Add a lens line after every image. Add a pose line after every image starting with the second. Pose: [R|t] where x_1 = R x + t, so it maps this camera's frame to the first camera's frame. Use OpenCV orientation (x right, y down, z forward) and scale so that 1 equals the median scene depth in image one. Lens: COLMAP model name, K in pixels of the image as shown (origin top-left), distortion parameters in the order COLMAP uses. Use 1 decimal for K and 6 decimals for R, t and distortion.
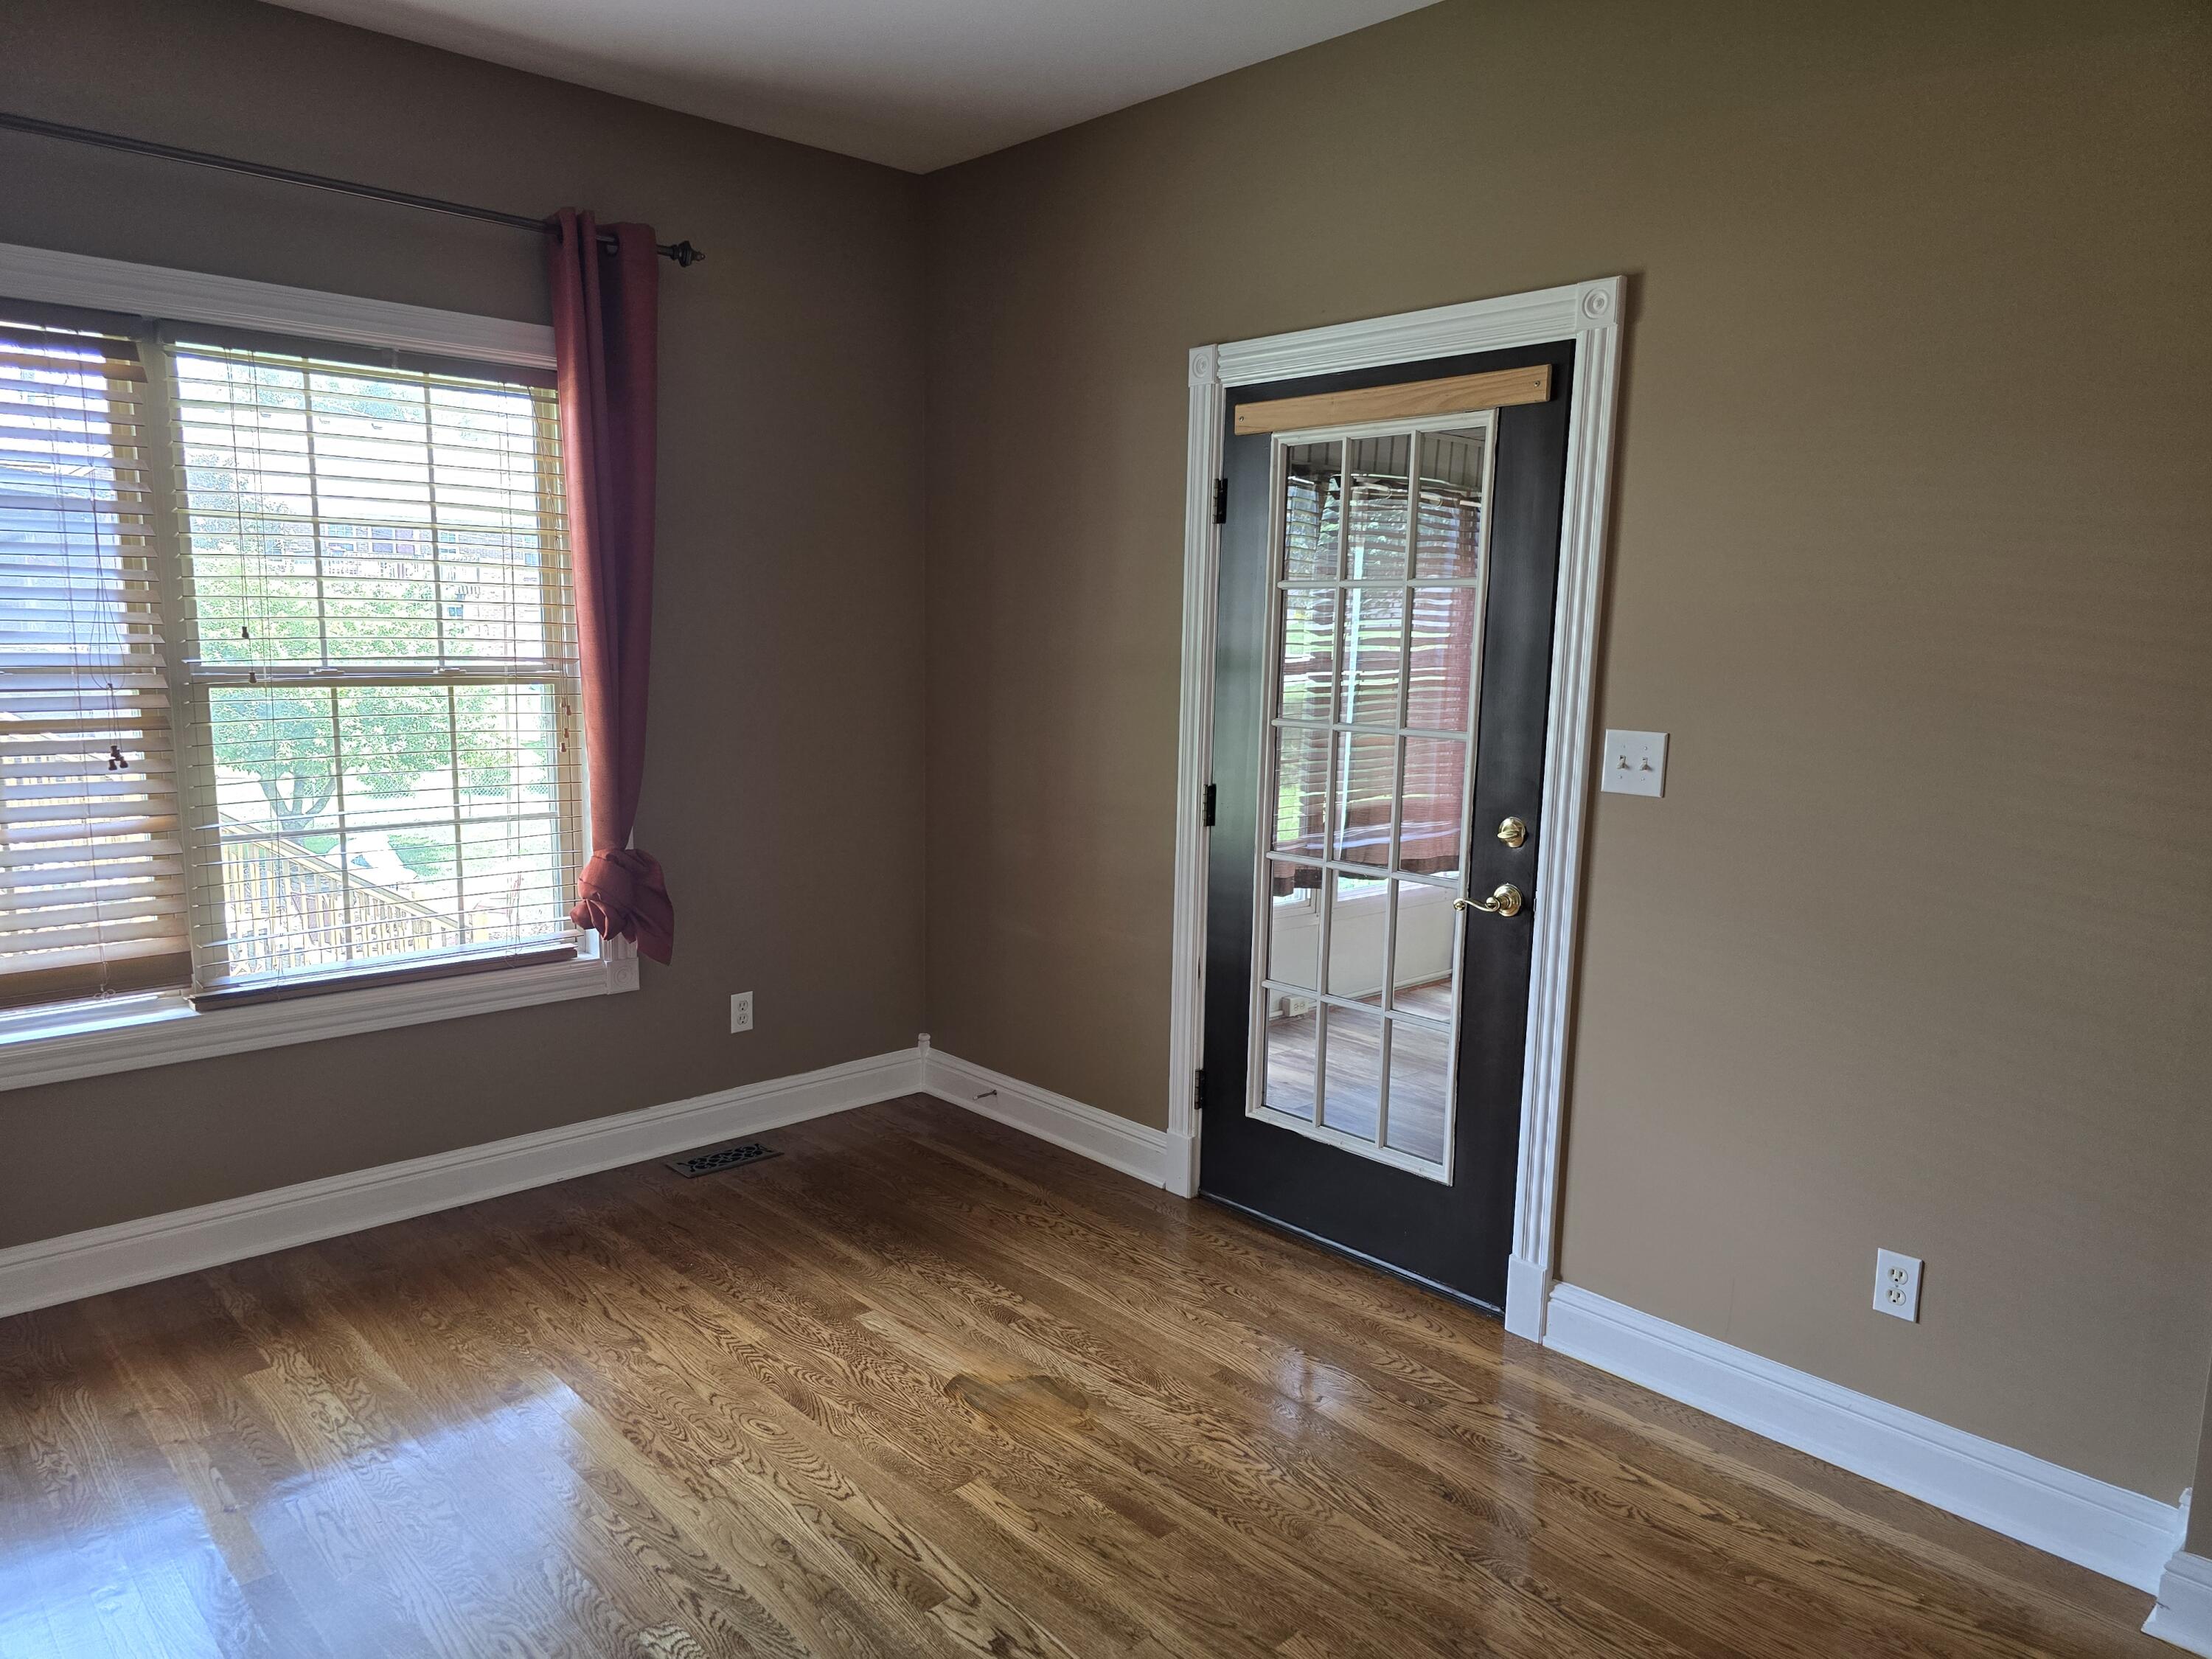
lens RADIAL K [[1490.0, 0, 1120.3], [0, 1490.0, 842.3], [0, 0, 1]] dist [0.045690, -0.041401]
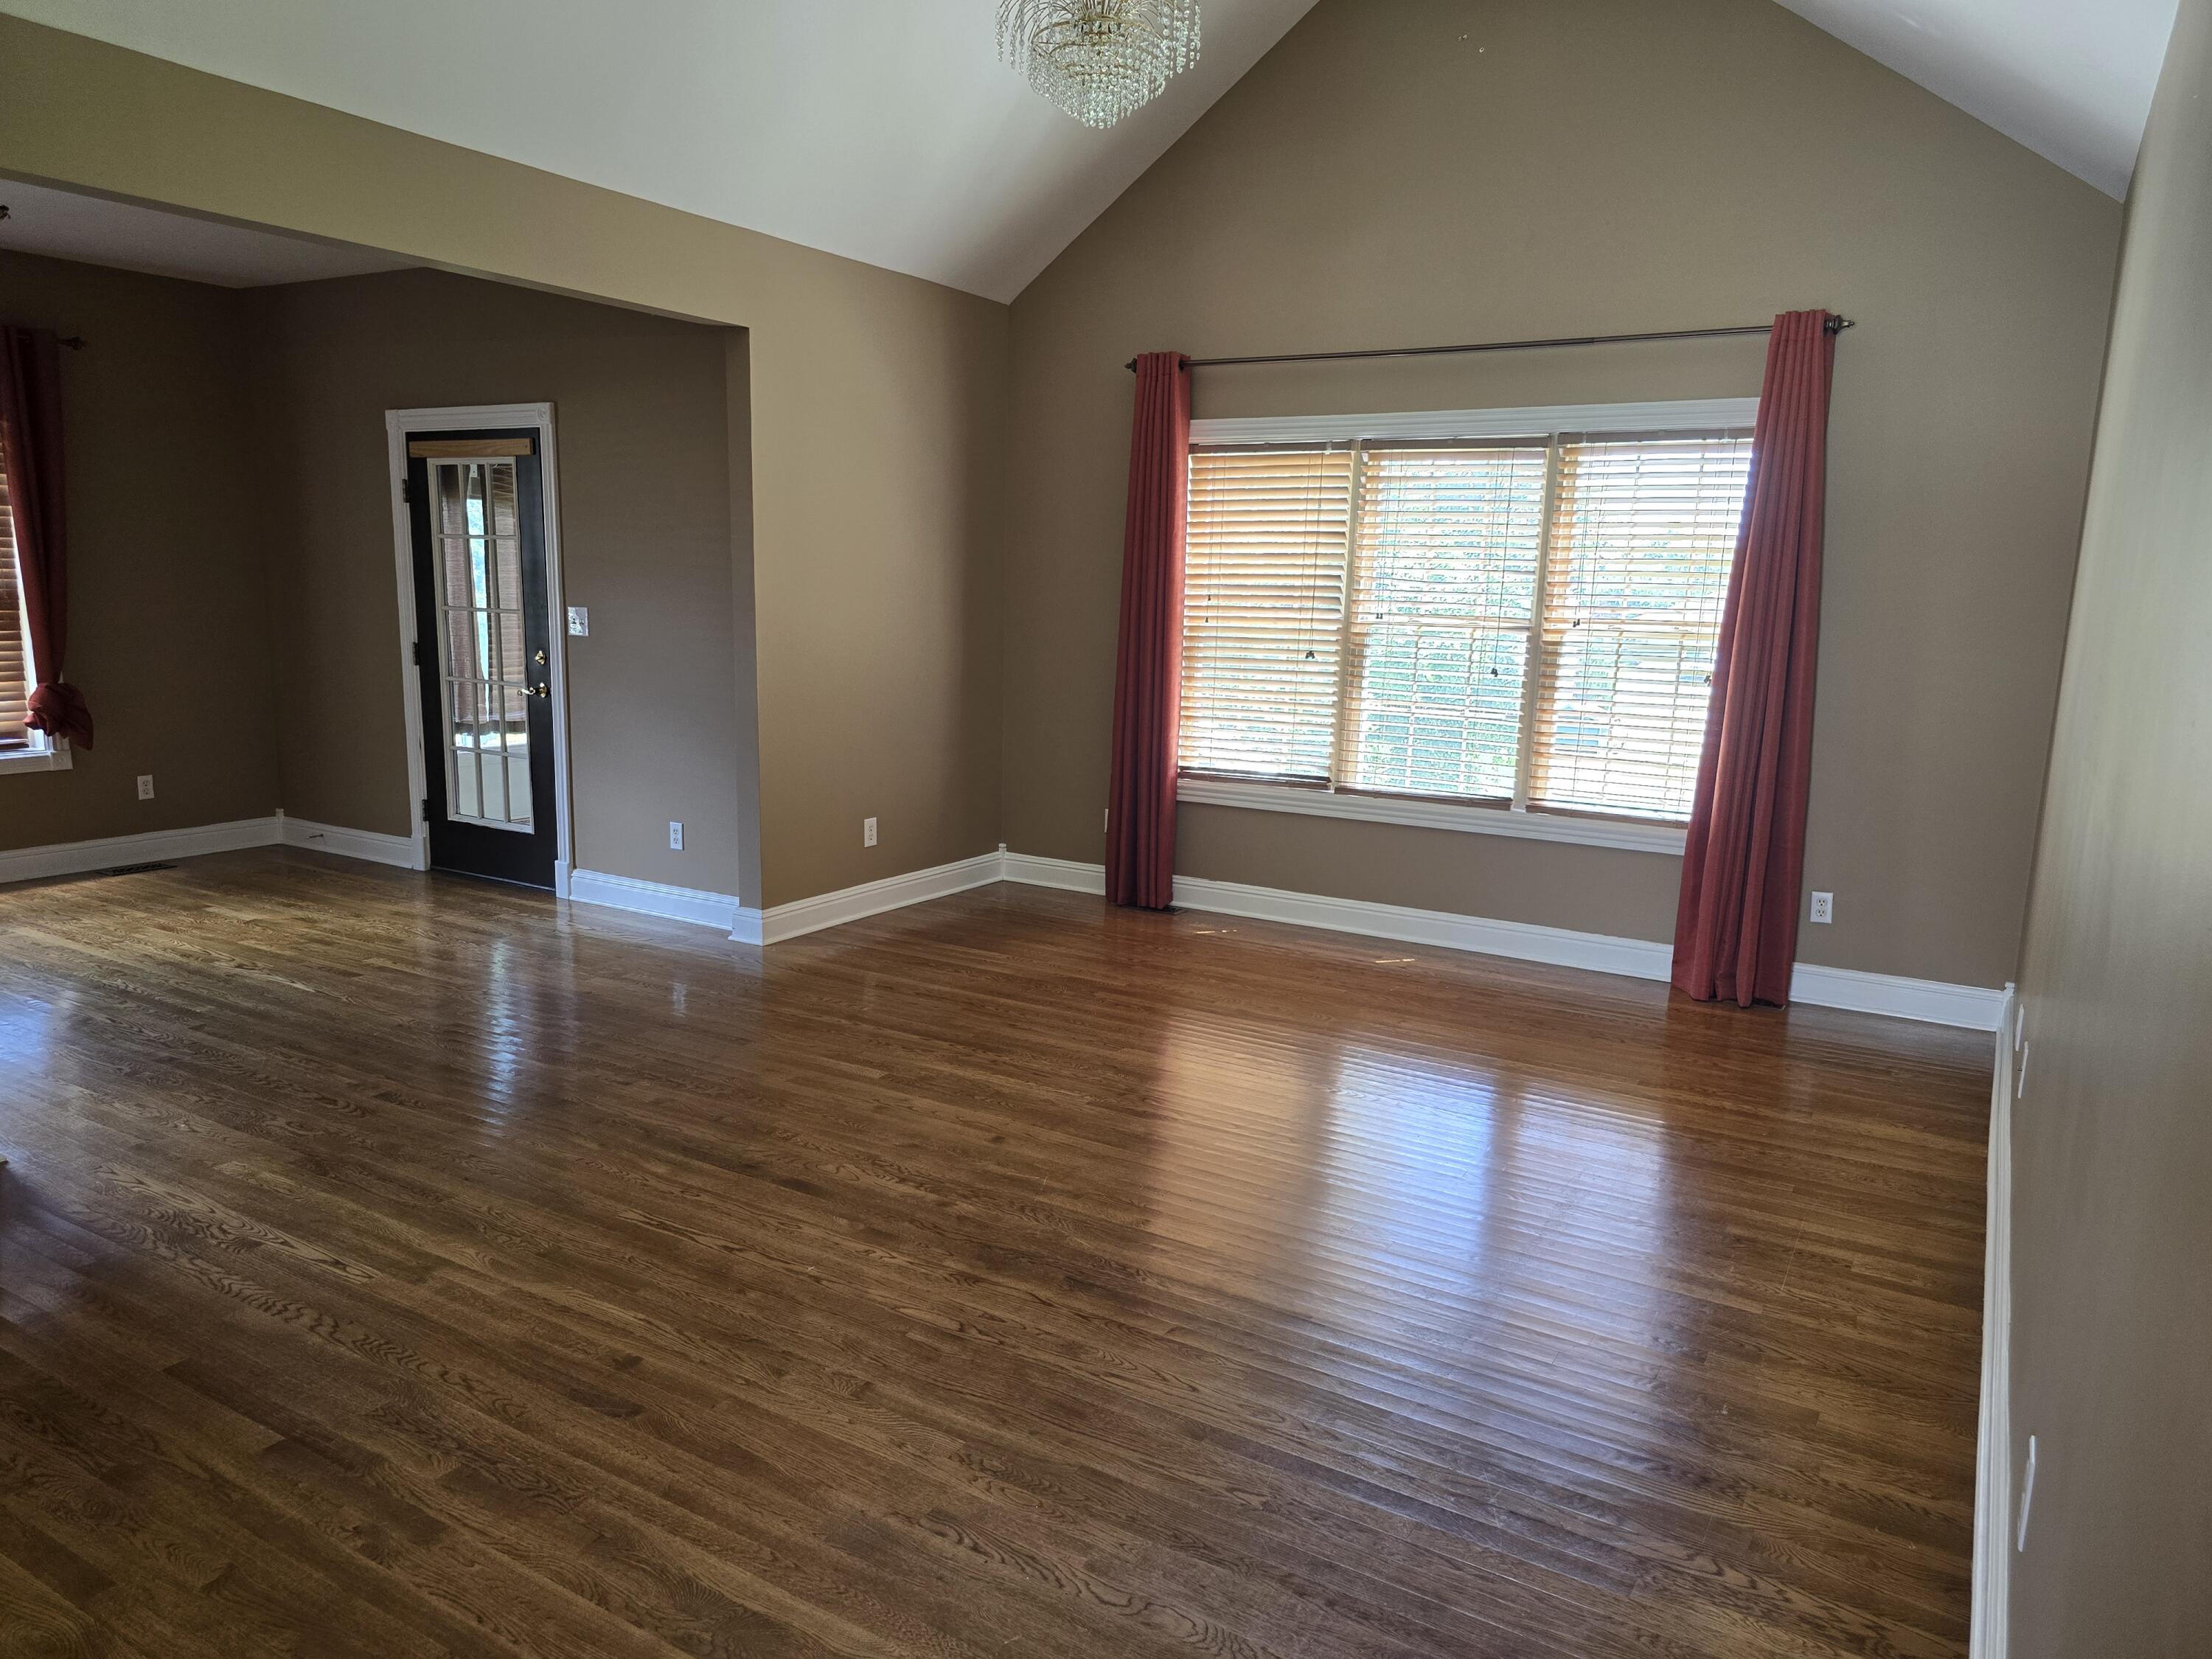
lens RADIAL K [[1490.0, 0, 1120.3], [0, 1490.0, 842.3], [0, 0, 1]] dist [0.045690, -0.041401]
pose [[0.963448, -0.042510, 0.264500, 0.435439], [0.033309, 0.998677, 0.039177, 0.179479], [-0.265815, -0.028935, 0.963590, -1.147866]]
